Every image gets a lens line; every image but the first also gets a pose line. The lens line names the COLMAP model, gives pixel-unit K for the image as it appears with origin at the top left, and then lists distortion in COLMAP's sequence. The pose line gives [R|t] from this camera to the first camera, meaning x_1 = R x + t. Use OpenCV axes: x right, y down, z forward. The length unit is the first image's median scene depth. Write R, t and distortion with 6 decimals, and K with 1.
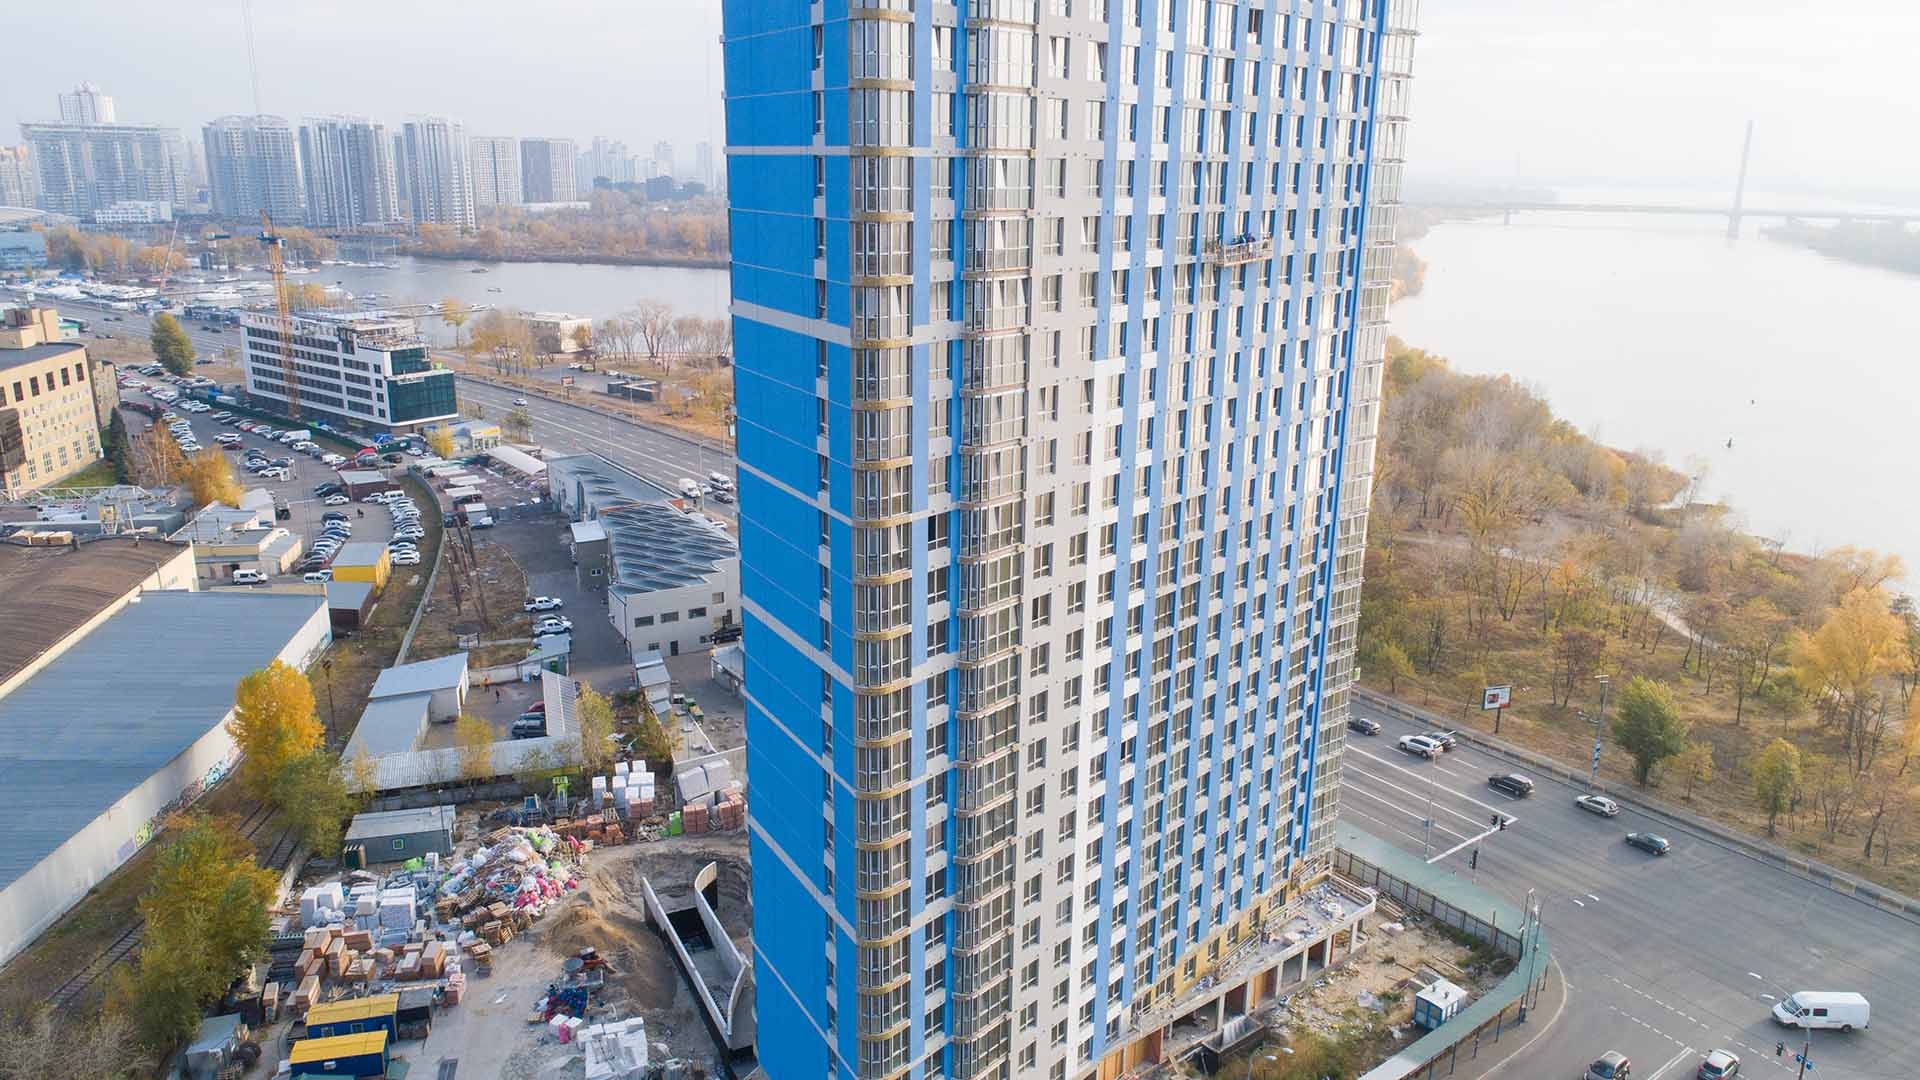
lens RADIAL K [[1432.8, 0, 960.0], [0, 1432.8, 540.0], [0, 0, 1]] dist [-0.006758, 0.004665]
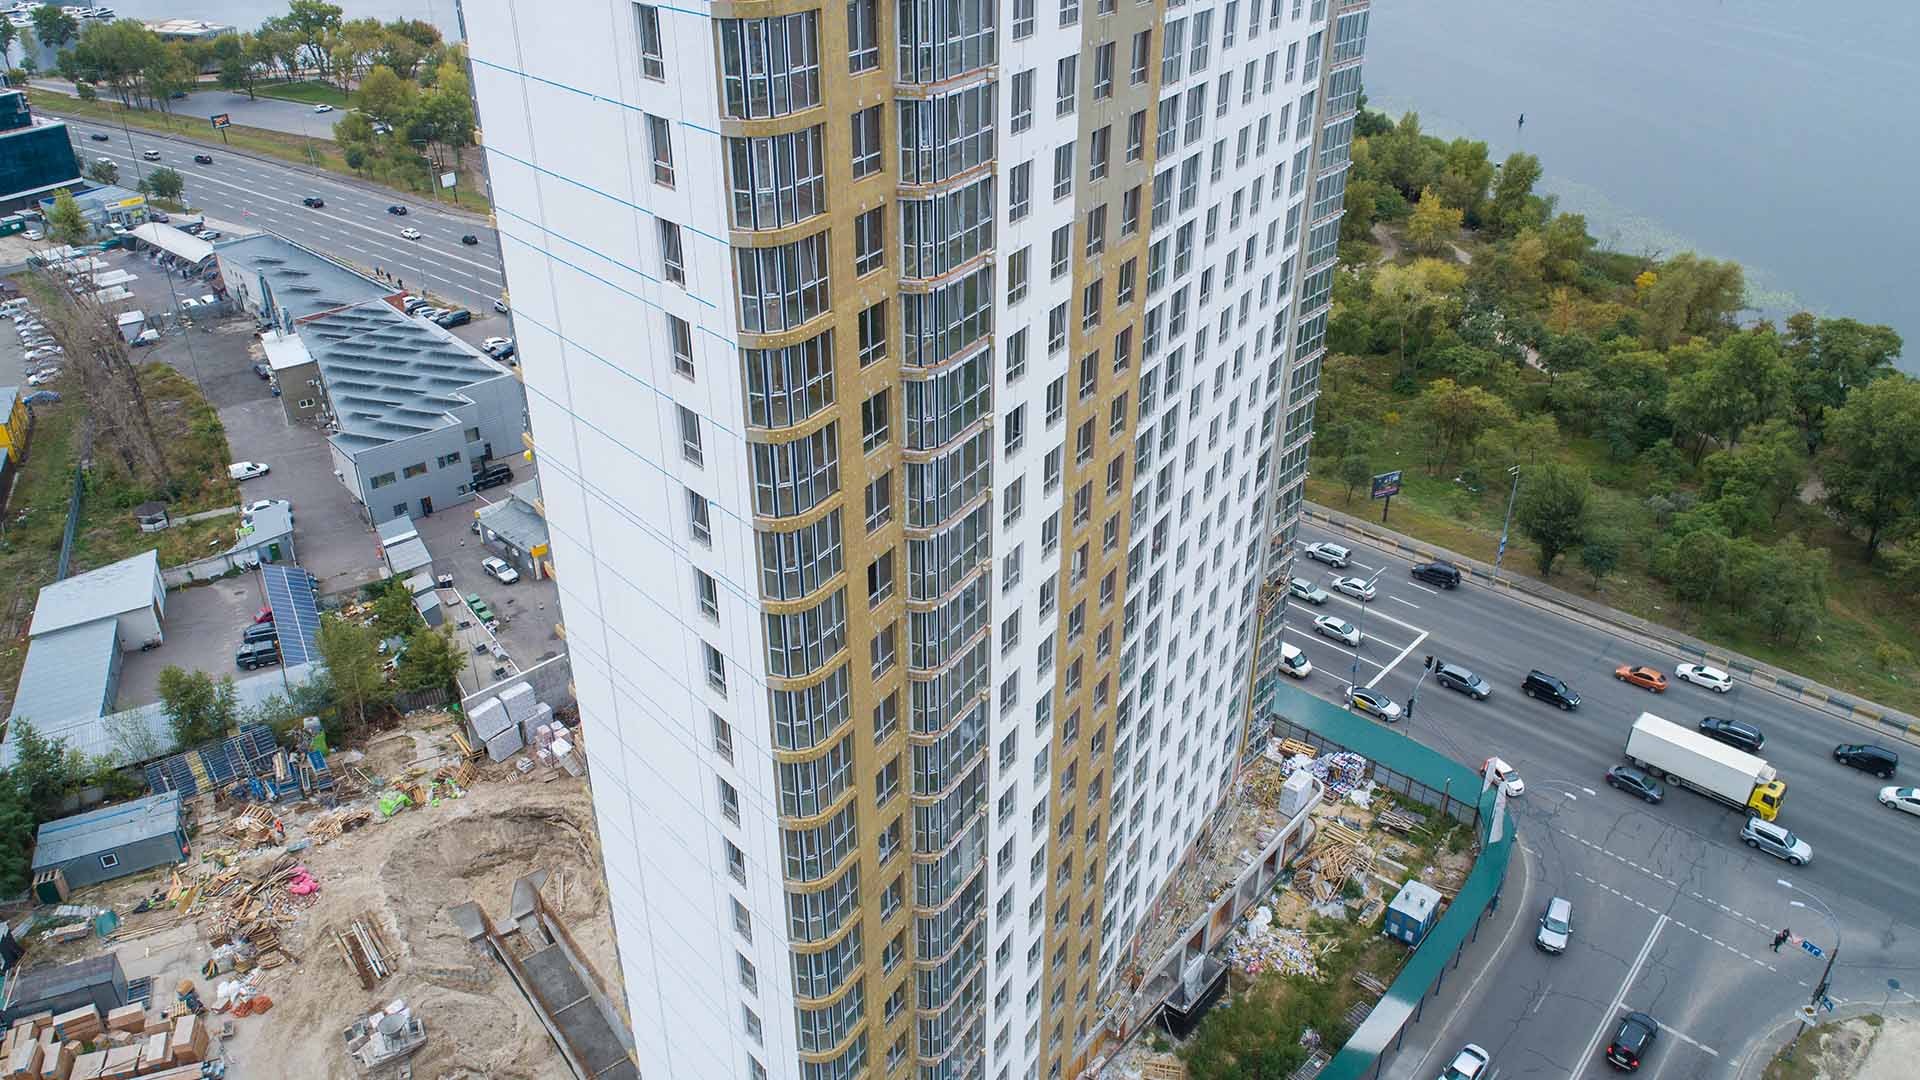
lens RADIAL K [[1432.8, 0, 960.0], [0, 1432.8, 540.0], [0, 0, 1]] dist [-0.006758, 0.004665]
pose [[0.980373, -0.103160, 0.168009, -0.040820], [0.061572, 0.969762, 0.236158, -0.078616], [-0.187290, -0.221178, 0.957080, 0.159039]]
